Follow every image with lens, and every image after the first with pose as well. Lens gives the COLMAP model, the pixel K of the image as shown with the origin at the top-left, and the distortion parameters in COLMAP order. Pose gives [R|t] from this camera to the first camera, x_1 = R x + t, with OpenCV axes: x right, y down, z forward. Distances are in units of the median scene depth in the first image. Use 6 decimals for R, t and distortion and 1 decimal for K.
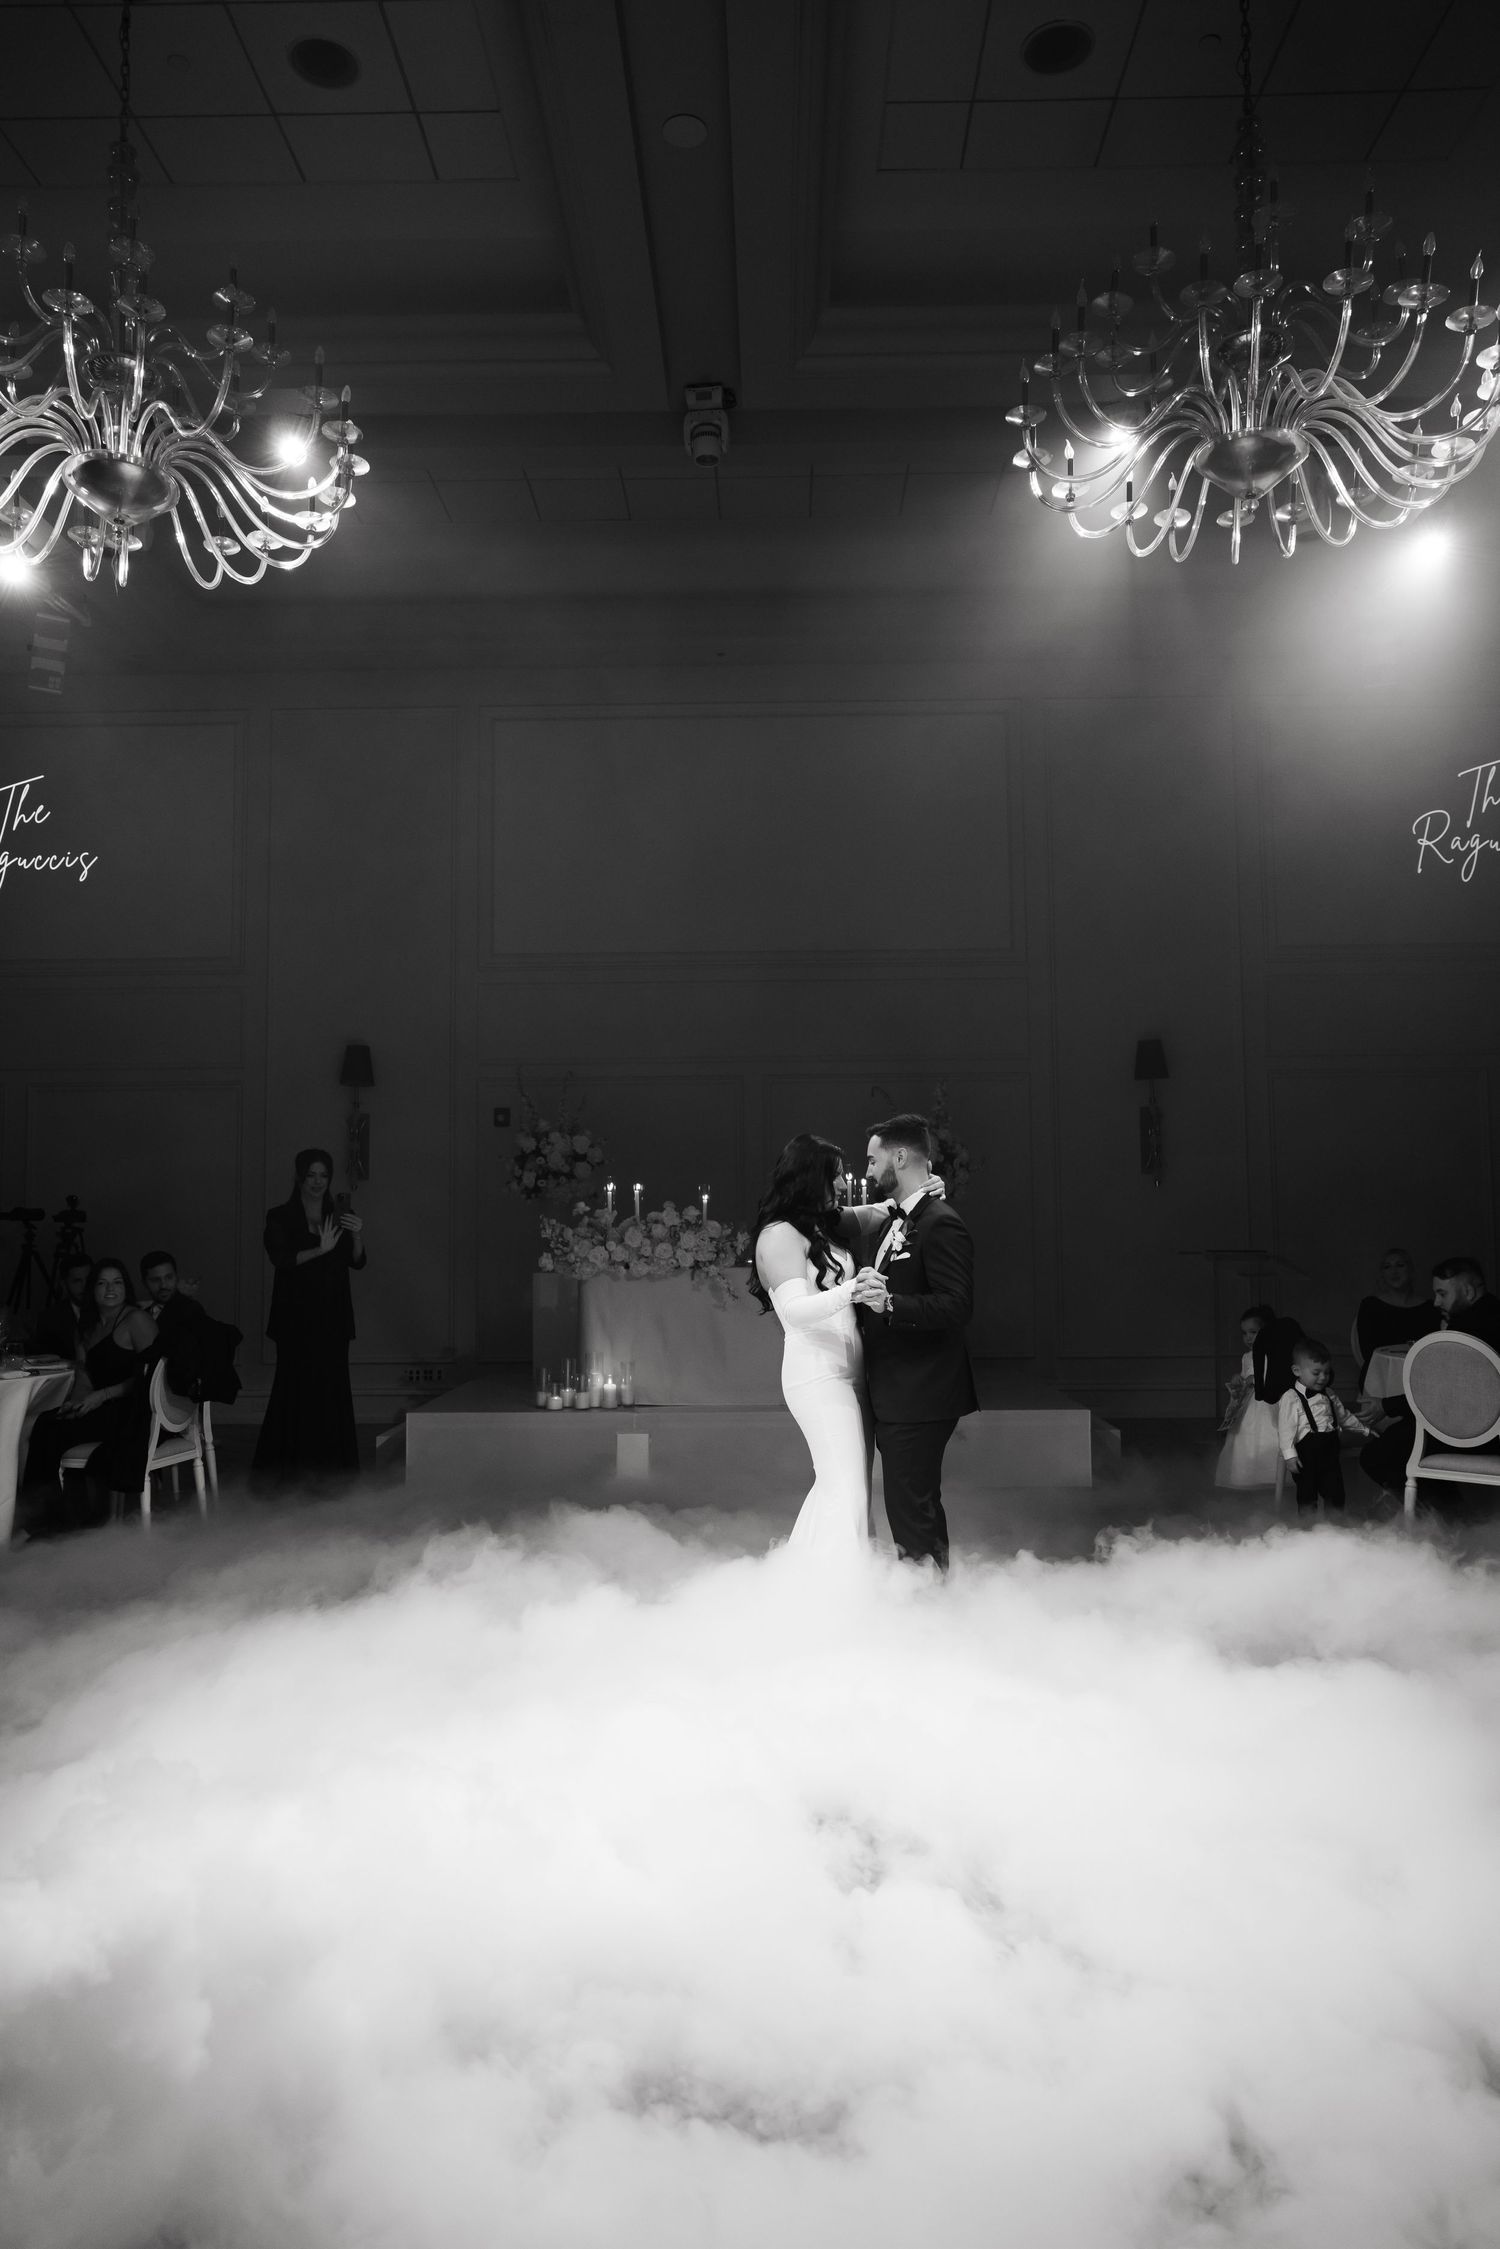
lens RADIAL K [[1594.0, 0, 758.1], [0, 1594.0, 1145.3], [0, 0, 1]] dist [0.043814, -0.007945]
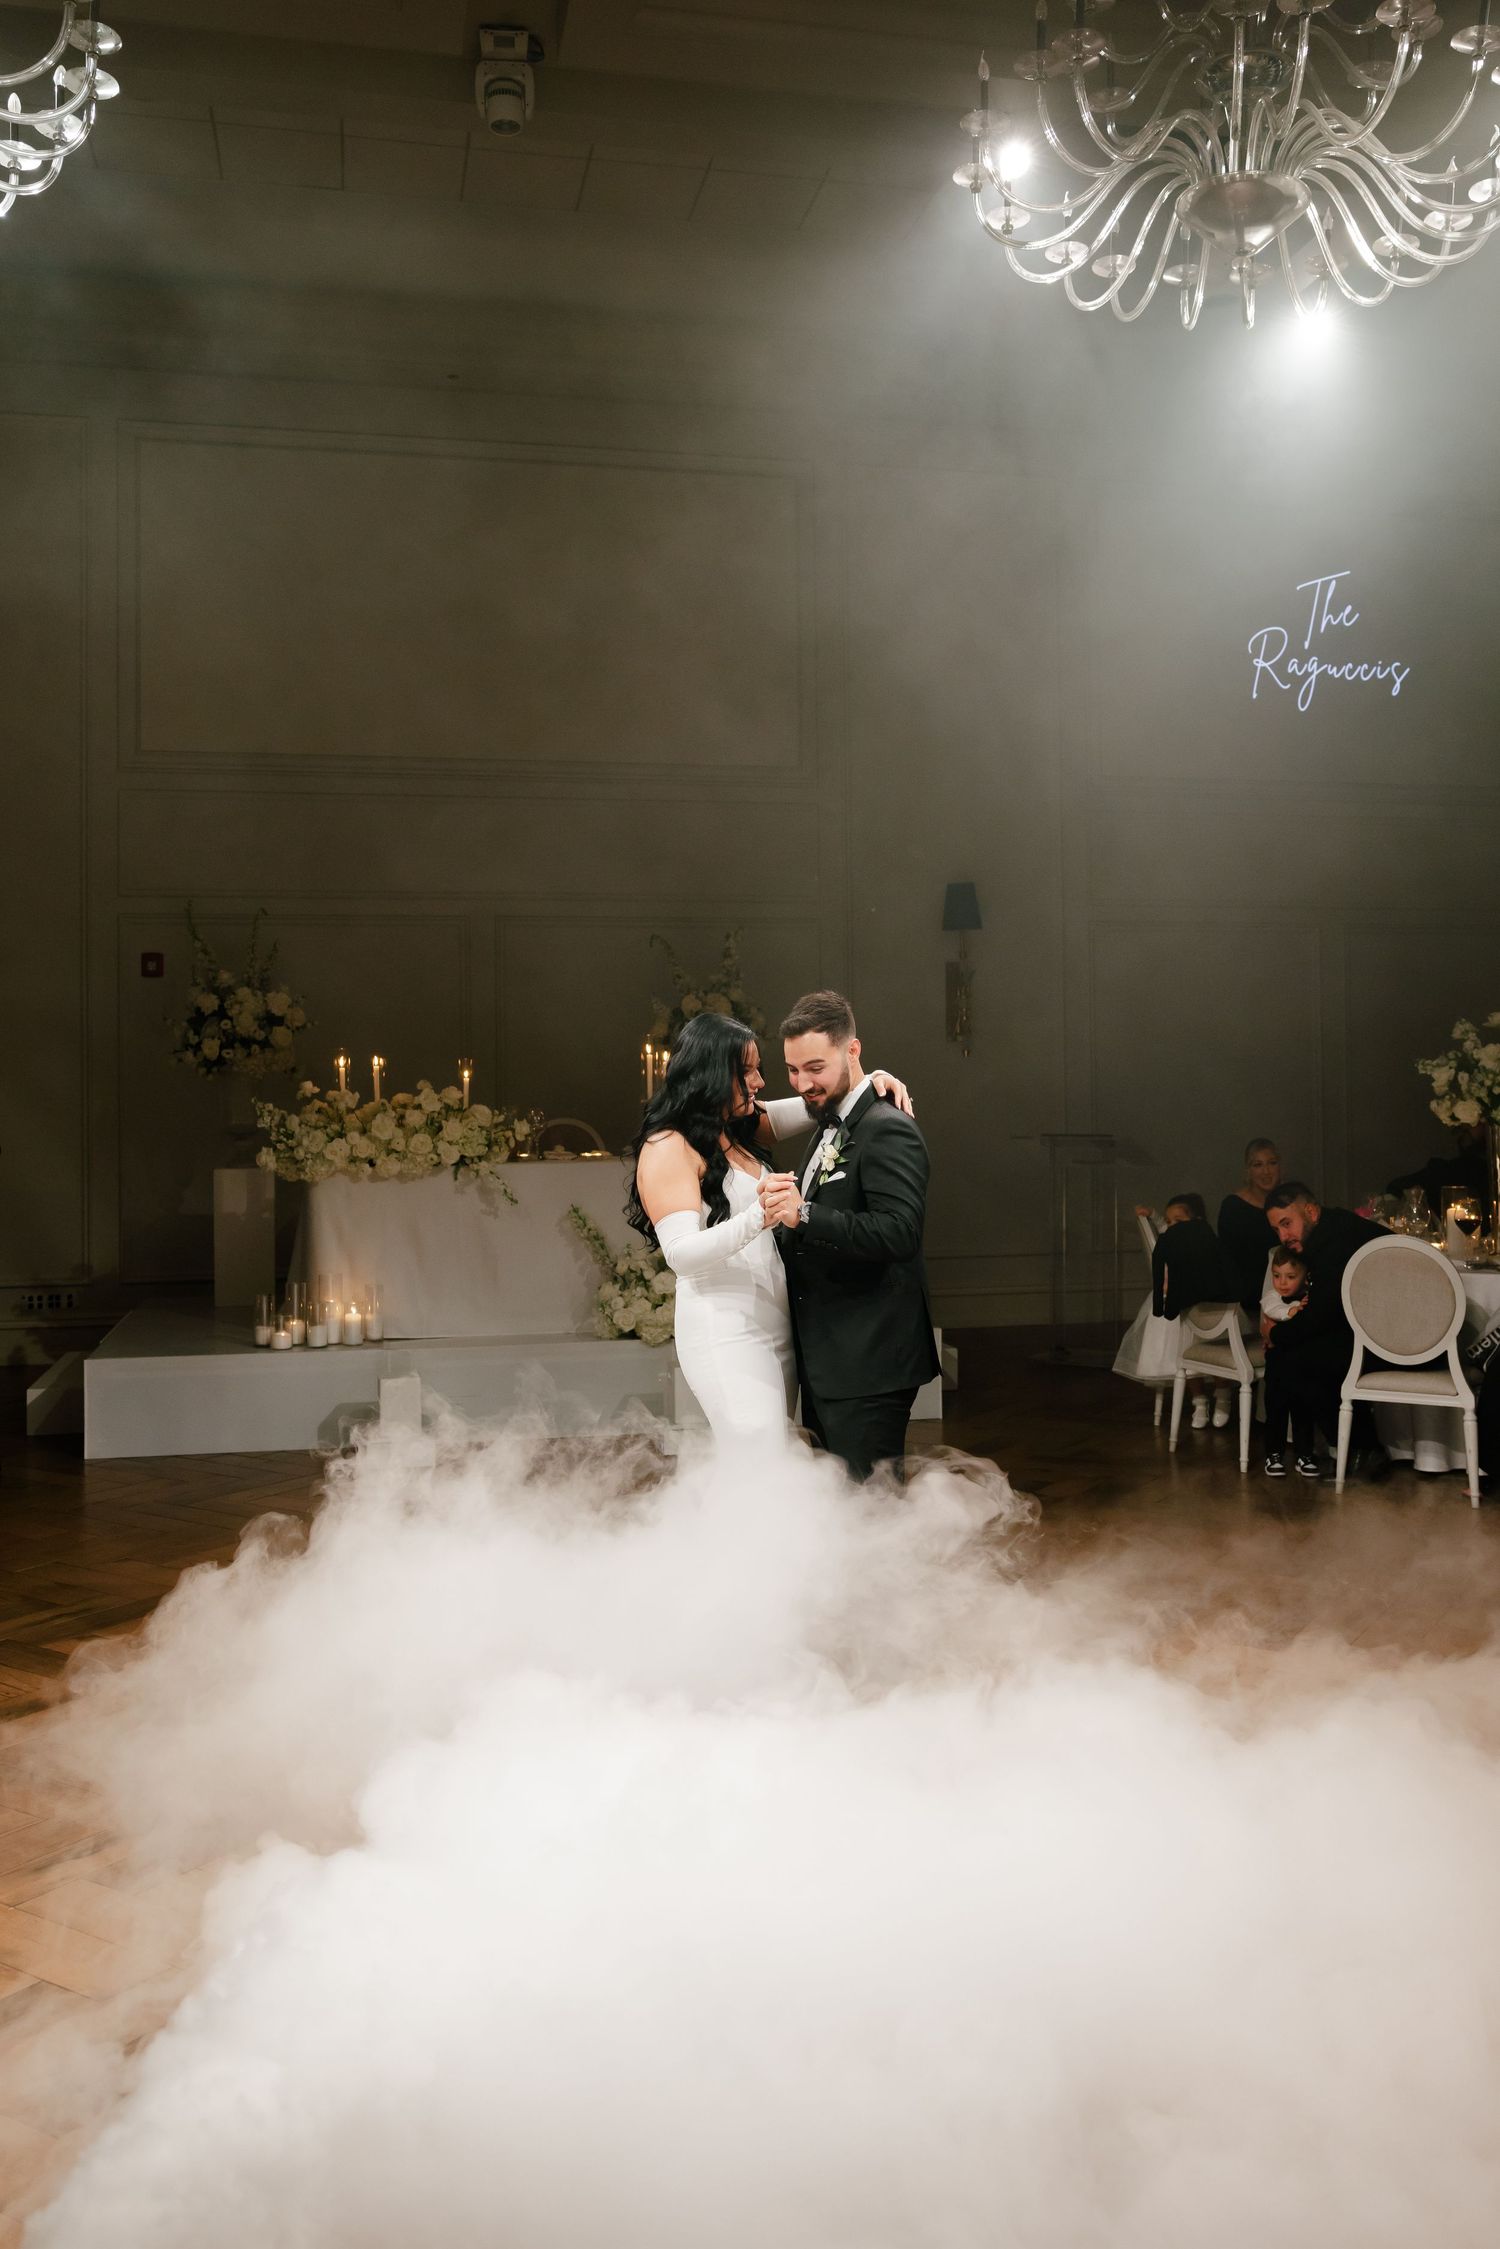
lens RADIAL K [[1926.8, 0, 758.1], [0, 1926.8, 1075.2], [0, 0, 1]] dist [0.019071, 0.017285]
pose [[0.973884, 0.000078, 0.227045, -0.113289], [-0.010760, 0.998892, 0.045812, -0.012919], [-0.226790, -0.047058, 0.972806, 0.038559]]
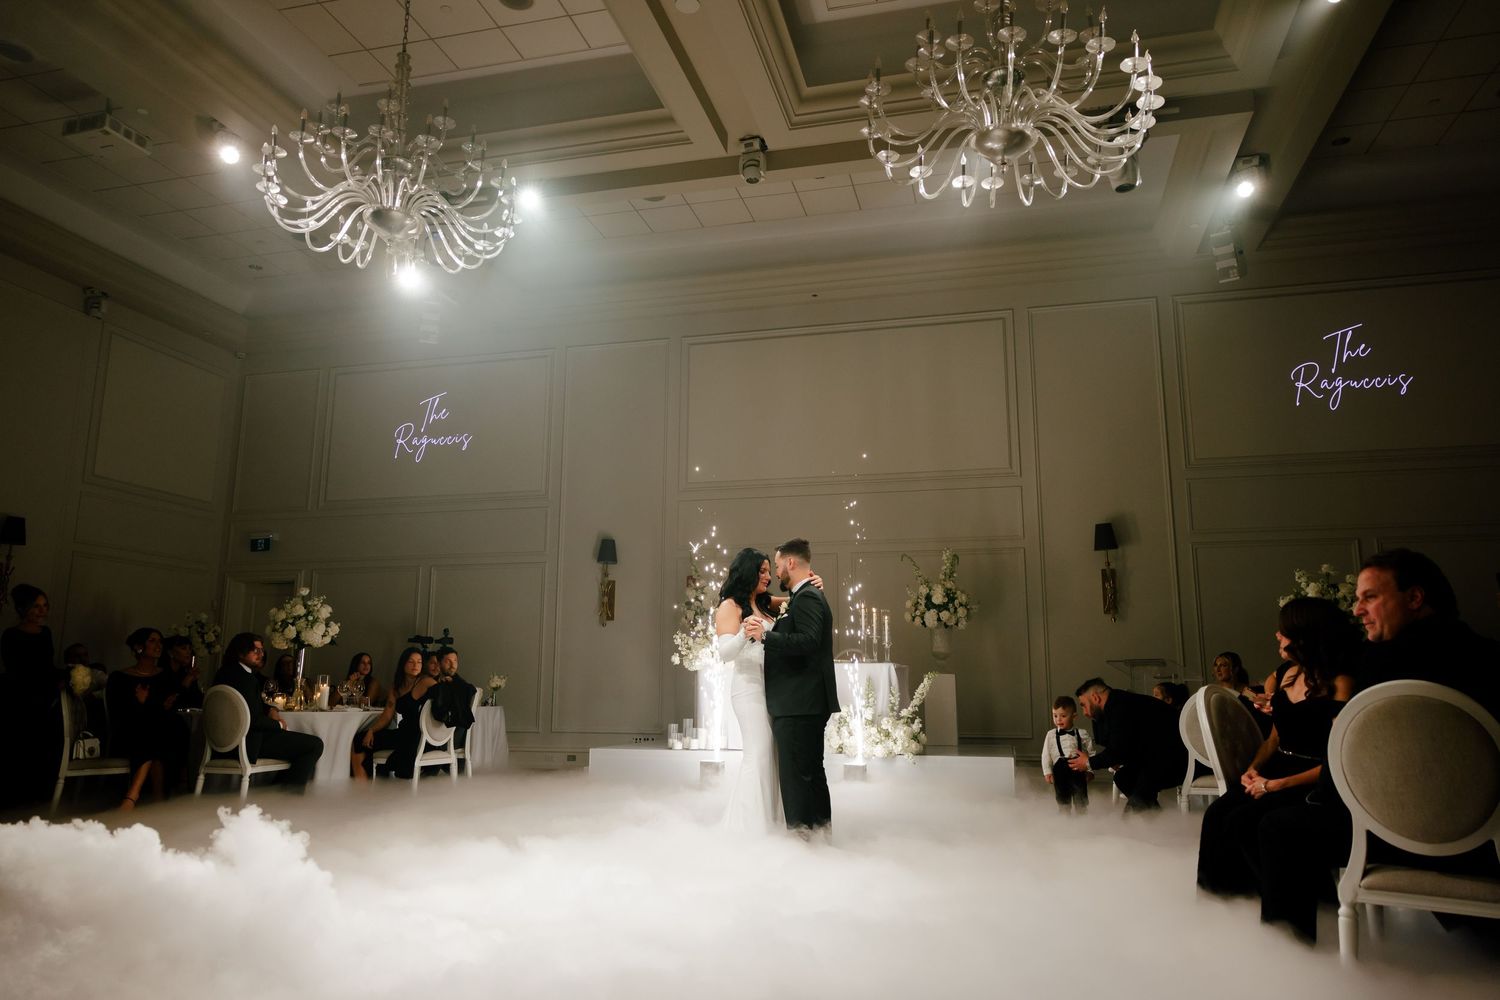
lens RADIAL K [[1063.1, 0, 761.7], [0, 1063.1, 524.0], [0, 0, 1]] dist [0.043814, -0.007945]
pose [[0.972317, -0.025327, -0.232290, 0.210741], [0.000005, 0.994111, -0.108371, 0.054006], [0.233667, 0.105370, 0.966590, -0.051387]]
